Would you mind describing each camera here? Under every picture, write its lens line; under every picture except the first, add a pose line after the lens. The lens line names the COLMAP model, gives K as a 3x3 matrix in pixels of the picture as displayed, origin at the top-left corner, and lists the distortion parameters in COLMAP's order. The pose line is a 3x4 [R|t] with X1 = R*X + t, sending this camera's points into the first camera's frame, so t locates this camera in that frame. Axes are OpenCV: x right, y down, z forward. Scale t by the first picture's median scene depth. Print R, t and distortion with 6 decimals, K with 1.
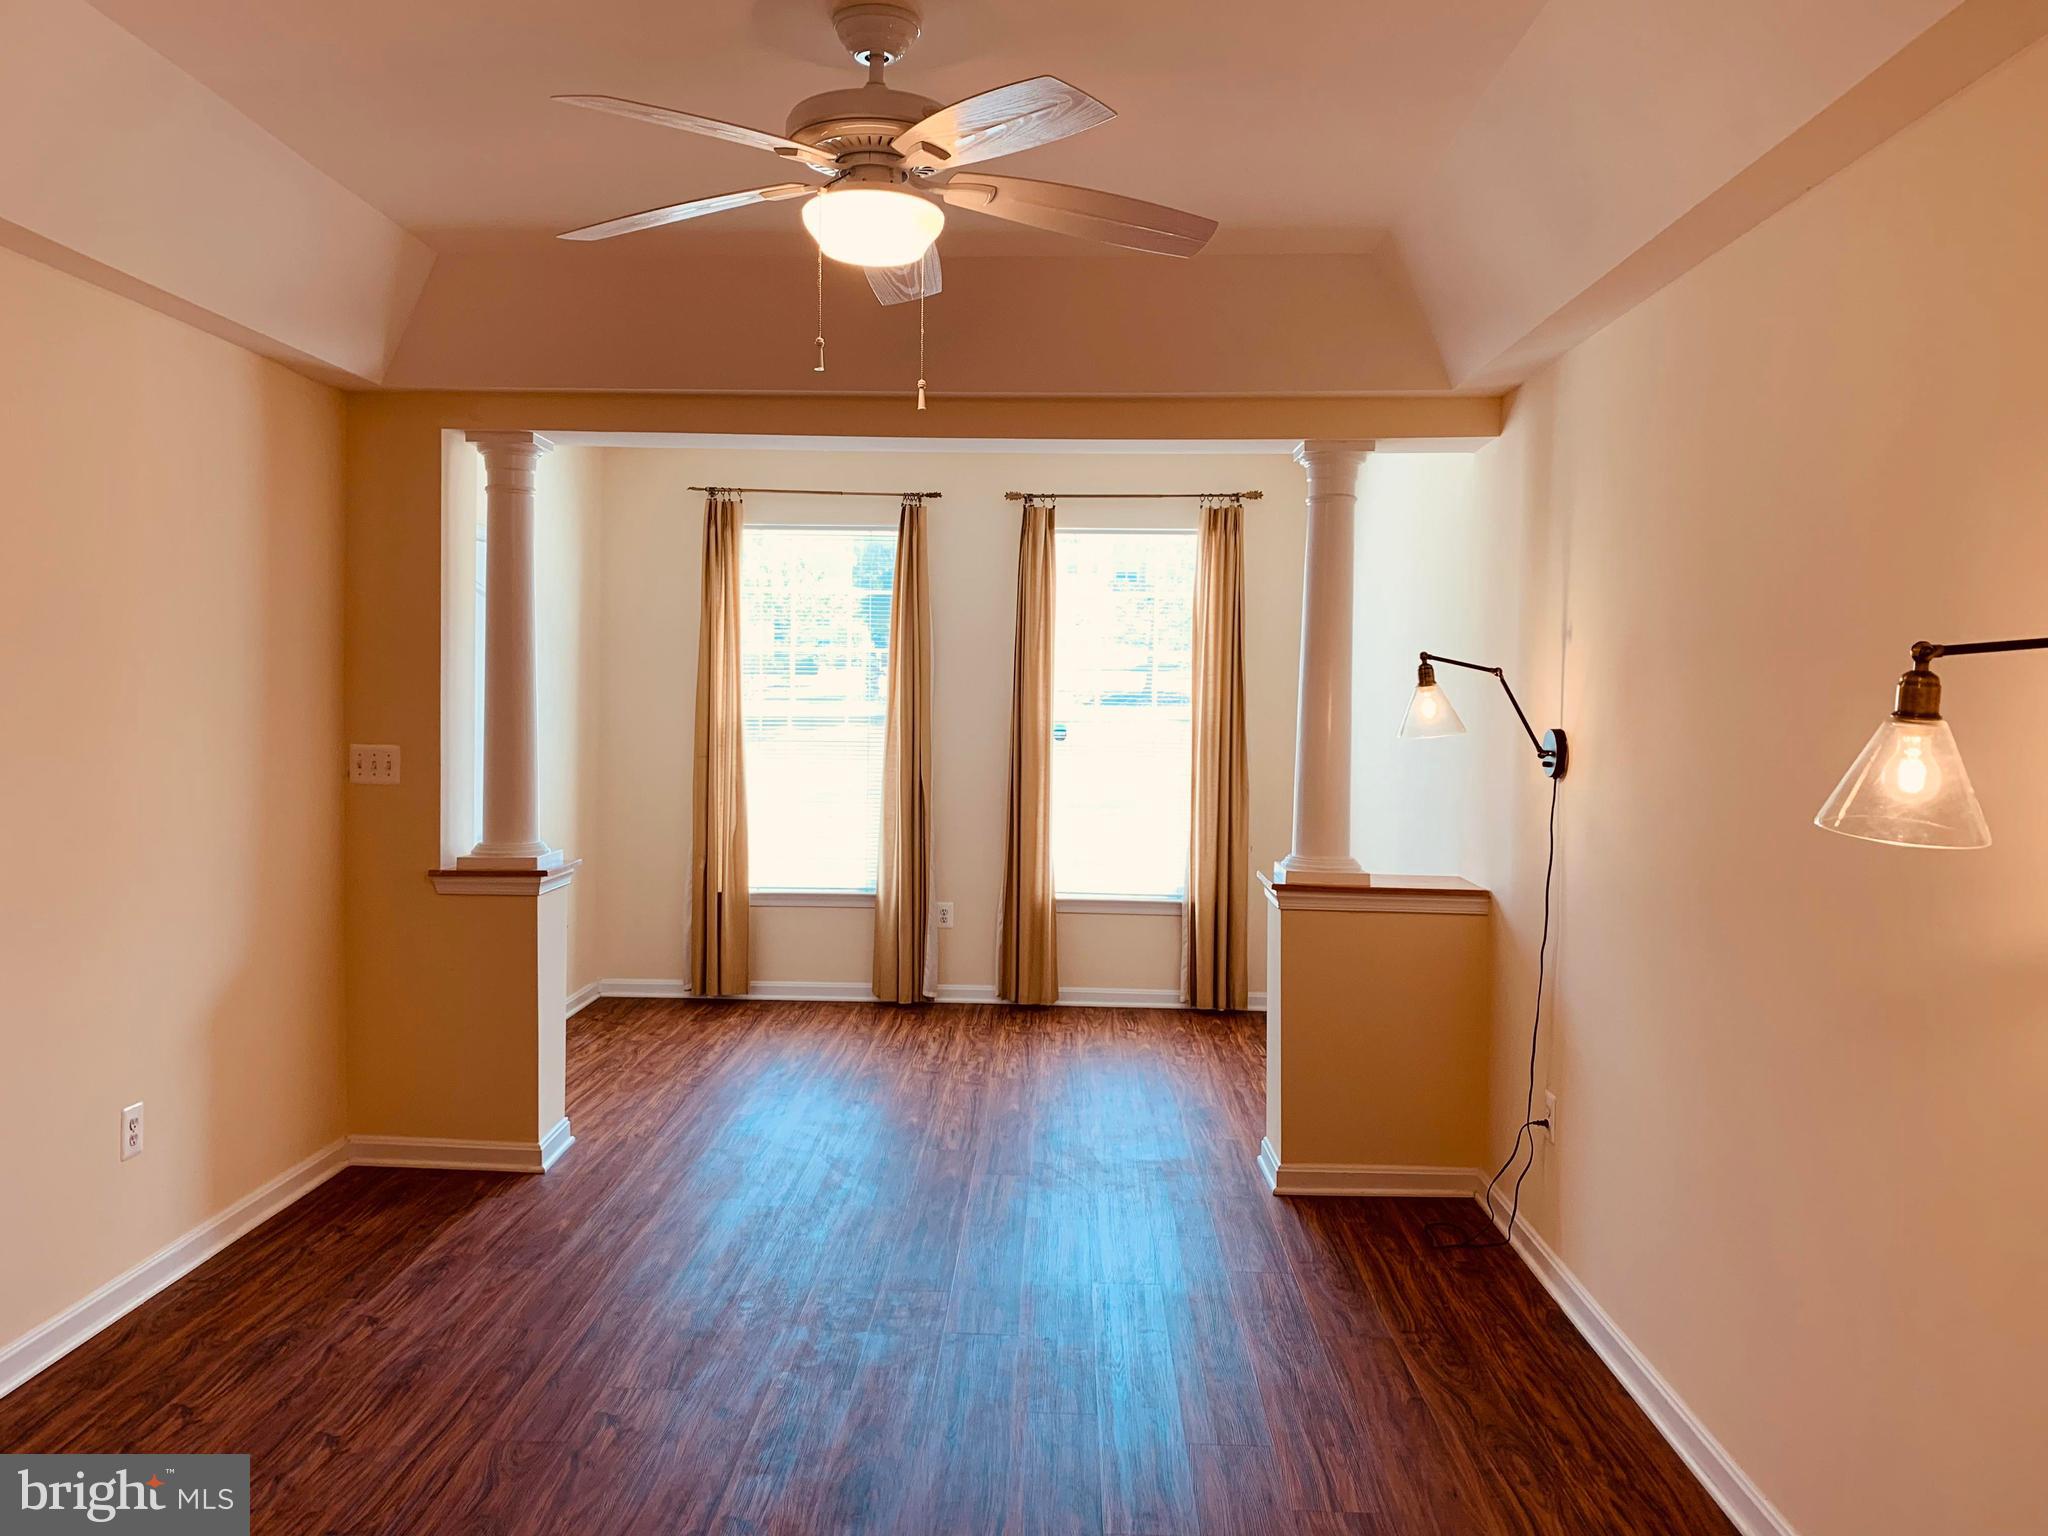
lens RADIAL K [[1561.8, 0, 1032.7], [0, 1561.8, 752.0], [0, 0, 1]] dist [0.035144, -0.059564]
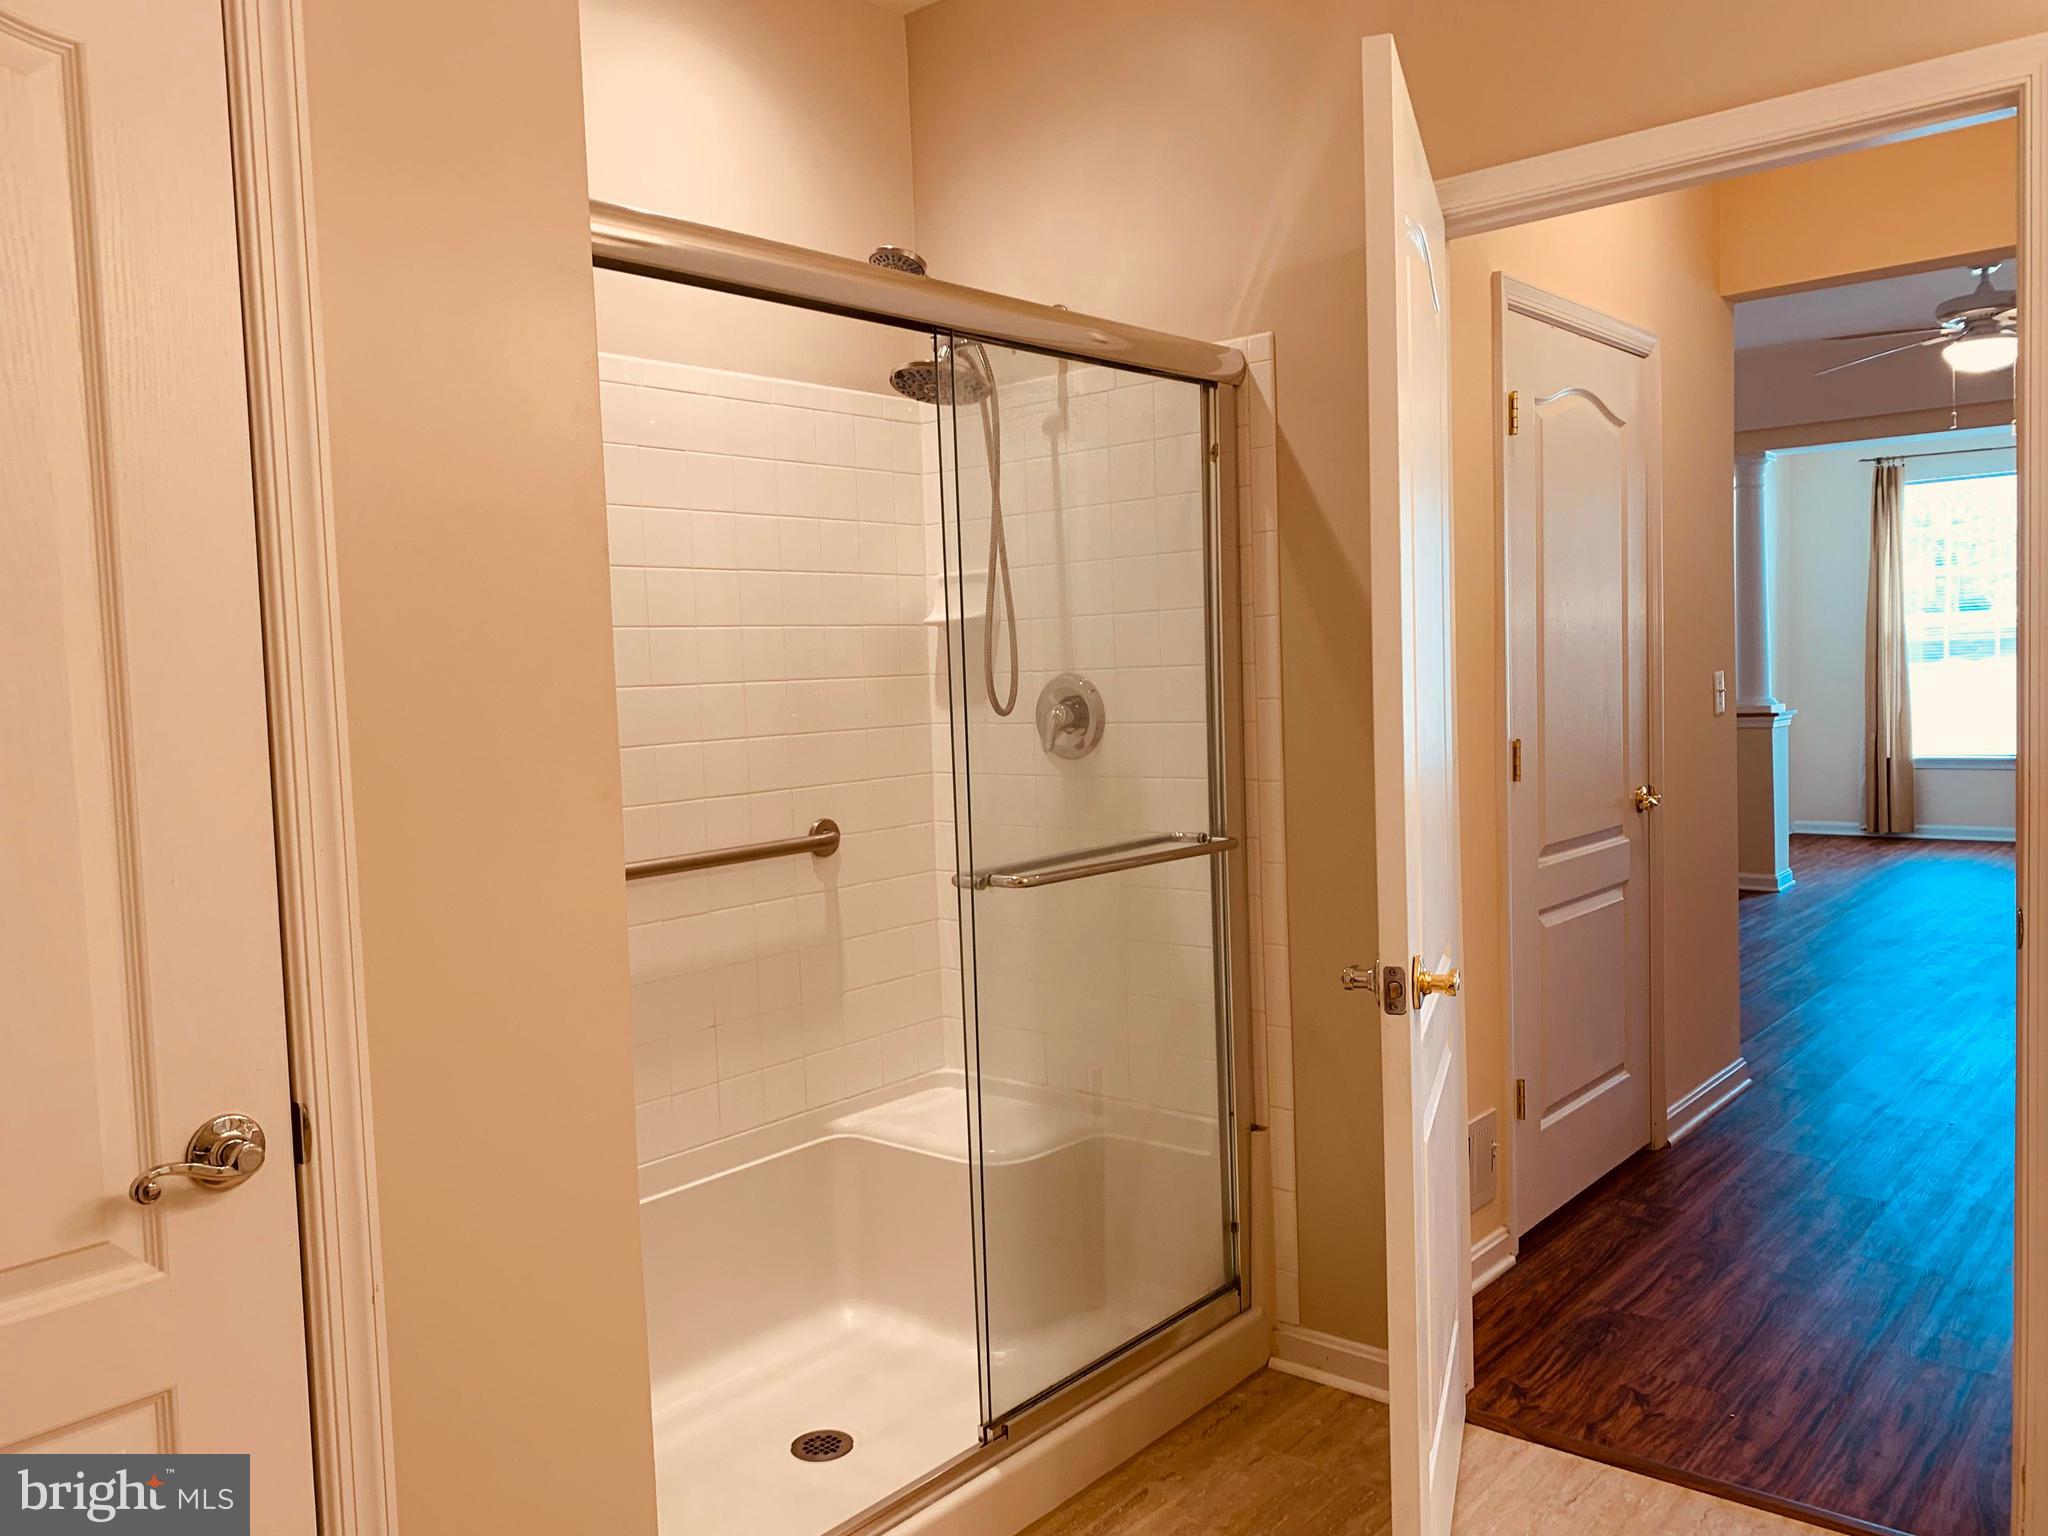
lens RADIAL K [[1561.8, 0, 992.7], [0, 1561.8, 743.9], [0, 0, 1]] dist [0.035144, -0.059564]
pose [[0.761601, -0.006235, -0.648017, 0.103206], [0.018790, 0.999746, 0.012465, 0.054189], [0.647774, -0.021670, 0.761524, -0.616317]]
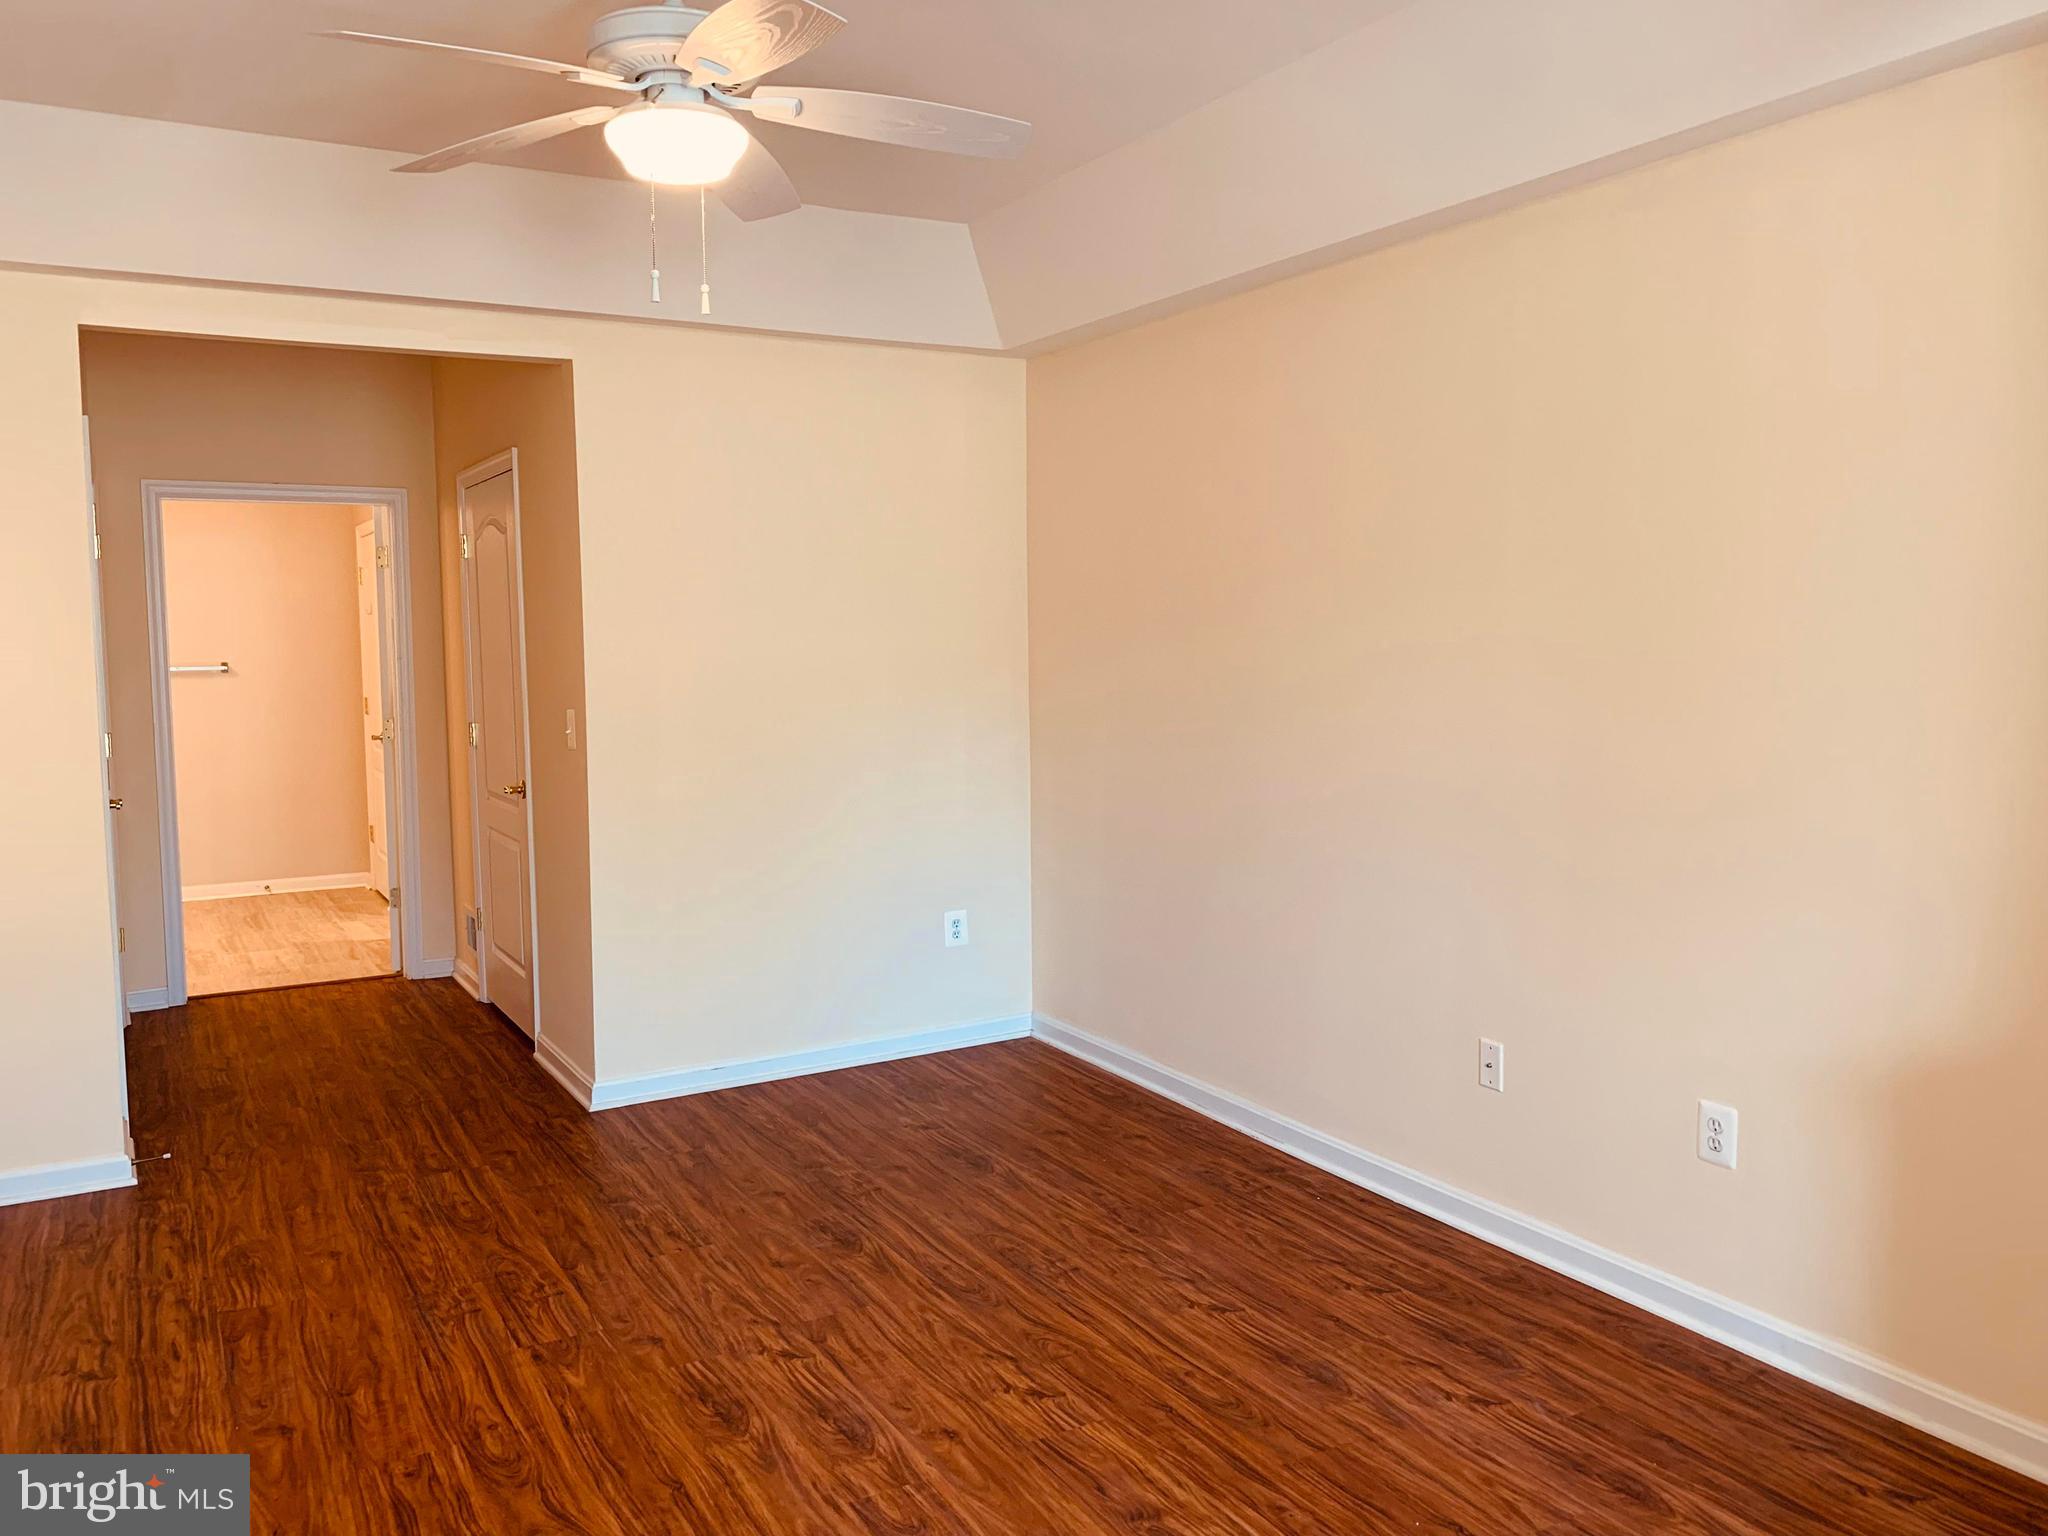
lens RADIAL K [[1561.8, 0, 1014.3], [0, 1561.8, 764.2], [0, 0, 1]] dist [0.035144, -0.059564]
pose [[-0.855912, 0.041814, -0.515429, 0.109350], [-0.021545, 0.992977, 0.116333, -0.029518], [0.516673, 0.110675, -0.848999, 0.898848]]
